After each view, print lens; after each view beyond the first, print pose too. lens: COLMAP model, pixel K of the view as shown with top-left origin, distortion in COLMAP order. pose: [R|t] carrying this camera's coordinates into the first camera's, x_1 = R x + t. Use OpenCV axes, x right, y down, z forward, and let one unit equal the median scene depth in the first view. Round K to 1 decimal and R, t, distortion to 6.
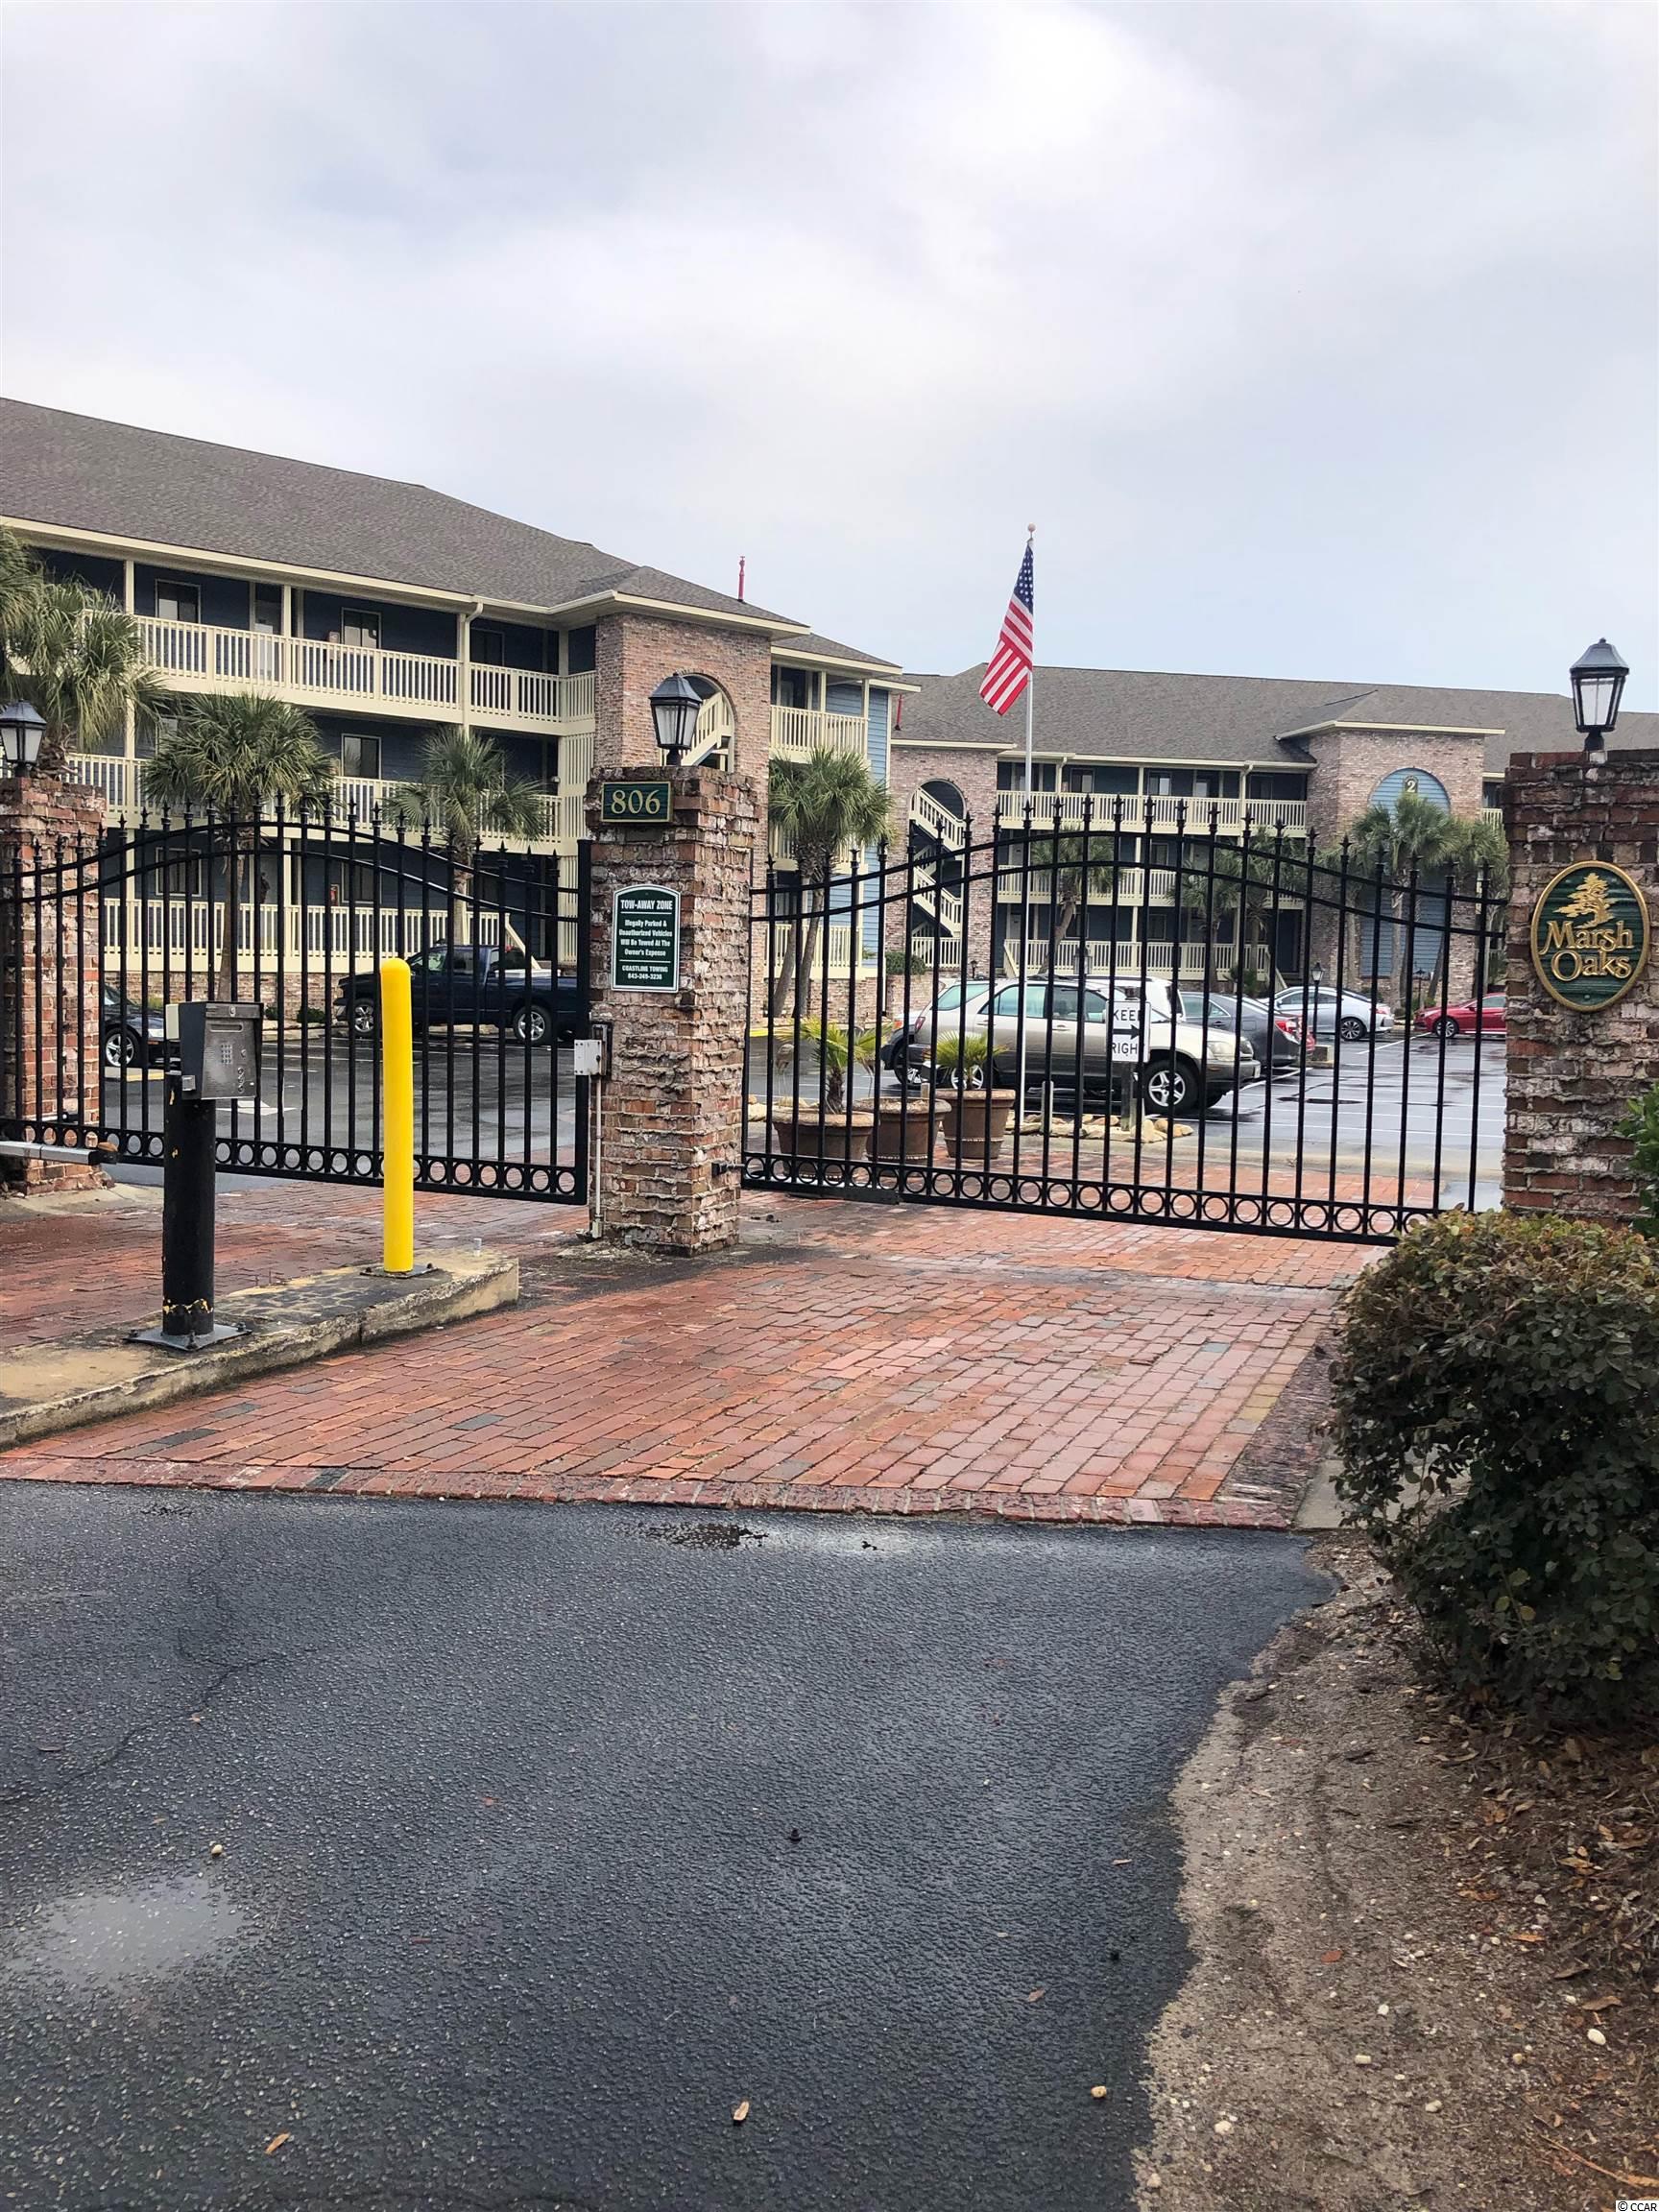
lens RADIAL K [[1795.2, 0, 851.7], [0, 1795.2, 1092.1], [0, 0, 1]] dist [0.027247, -0.043411]
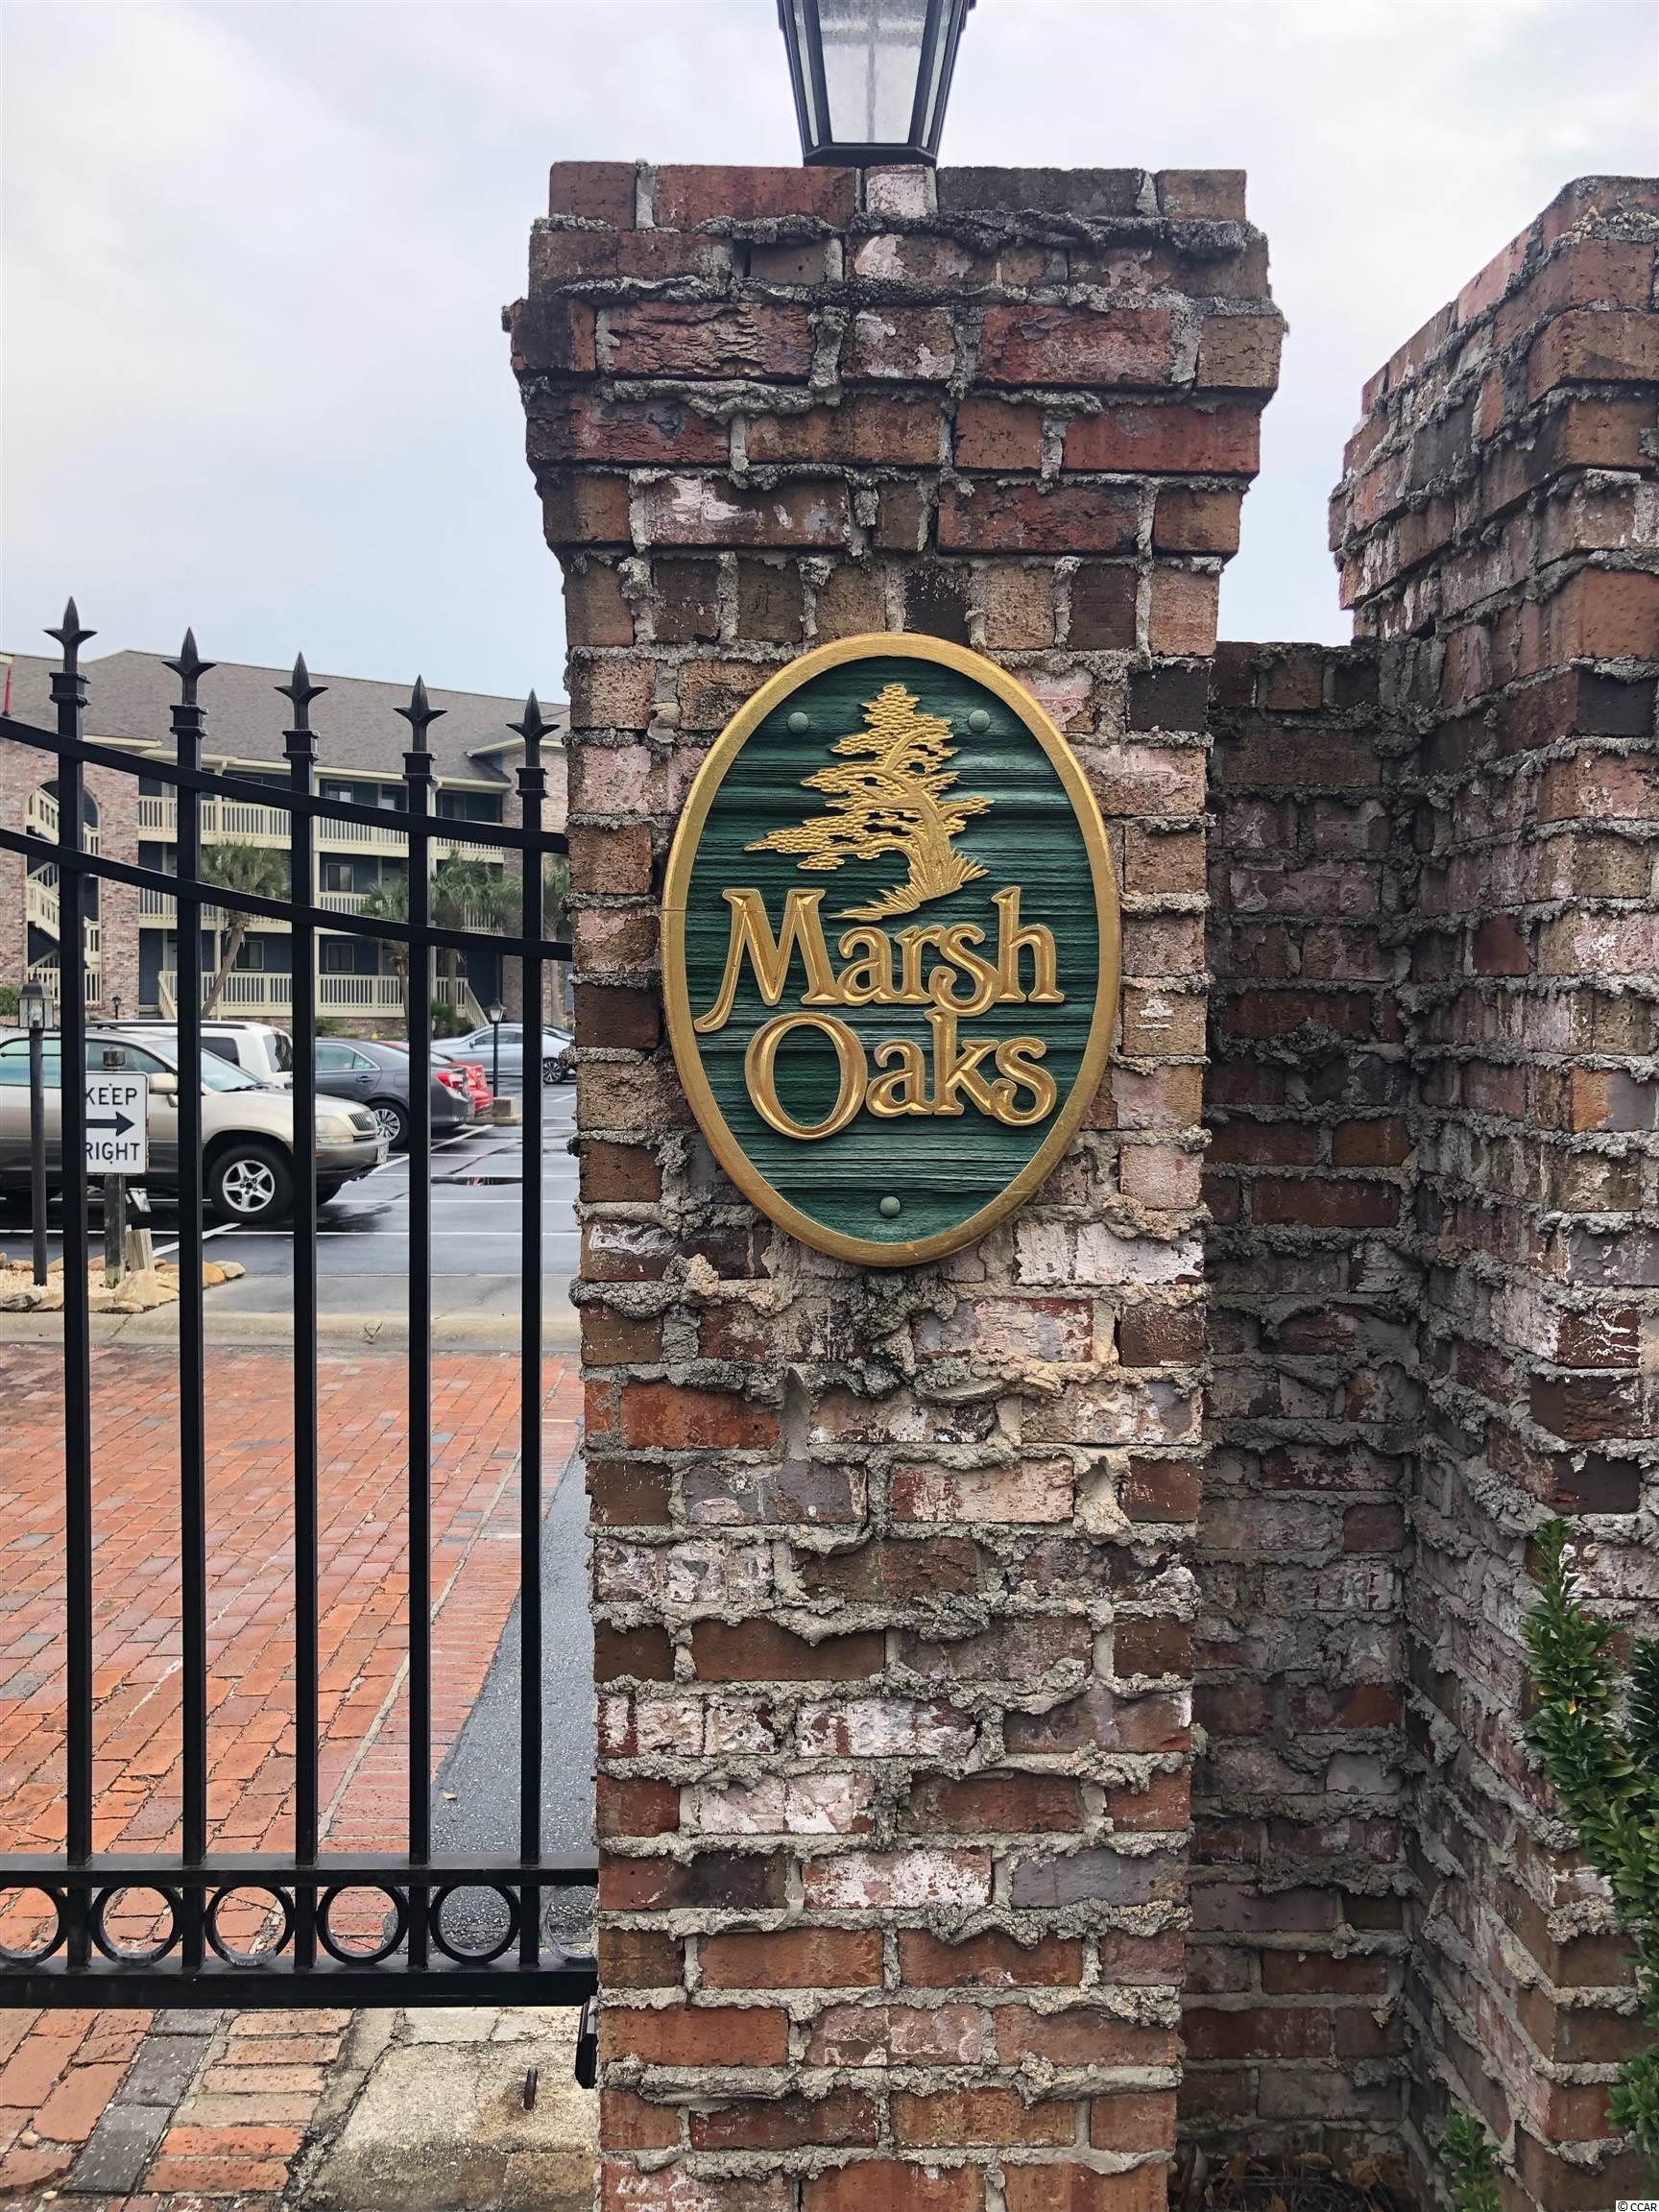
lens RADIAL K [[1795.2, 0, 823.3], [0, 1795.2, 1099.6], [0, 0, 1]] dist [0.027247, -0.043411]
pose [[0.918070, -0.029261, 0.395337, 0.305751], [0.034898, 0.999366, -0.007074, -0.065381], [-0.394879, 0.020291, 0.918509, 0.782851]]
